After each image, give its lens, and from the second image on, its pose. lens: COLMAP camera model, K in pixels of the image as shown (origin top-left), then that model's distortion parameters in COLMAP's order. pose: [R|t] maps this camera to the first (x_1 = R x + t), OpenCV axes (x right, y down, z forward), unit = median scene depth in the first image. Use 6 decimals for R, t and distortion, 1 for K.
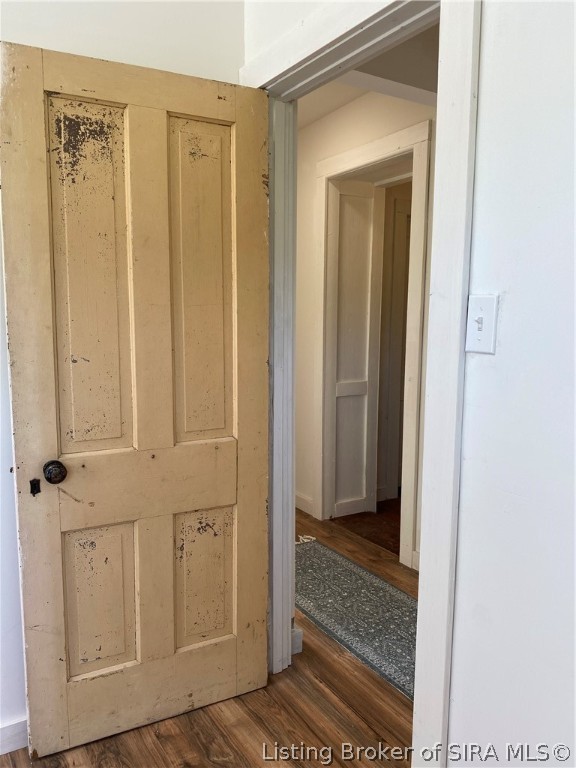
lens RADIAL K [[585.7, 0, 285.8], [0, 585.7, 385.7], [0, 0, 1]] dist [0.039265, -0.042588]
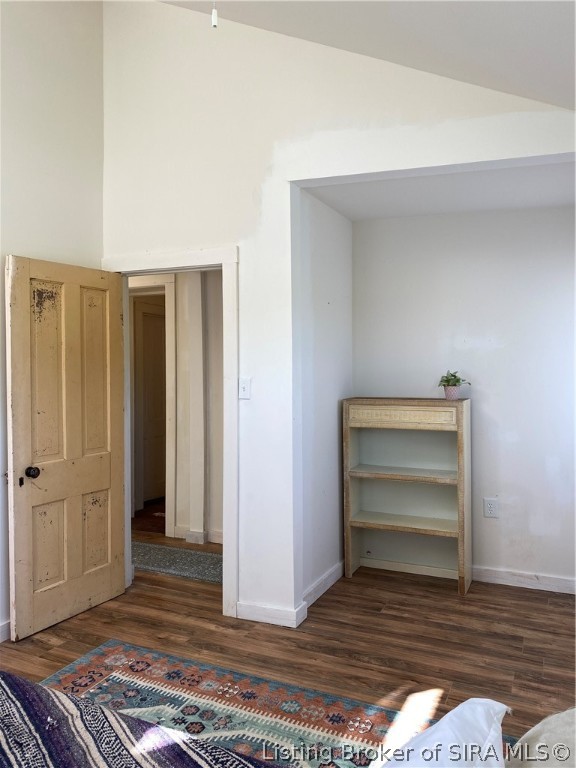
lens RADIAL K [[585.7, 0, 288.5], [0, 585.7, 381.5], [0, 0, 1]] dist [0.039265, -0.042588]
pose [[0.839549, -0.021677, 0.542851, -0.668917], [0.077033, 0.993858, -0.079449, 0.065746], [-0.537795, 0.108519, 0.836063, -0.963068]]
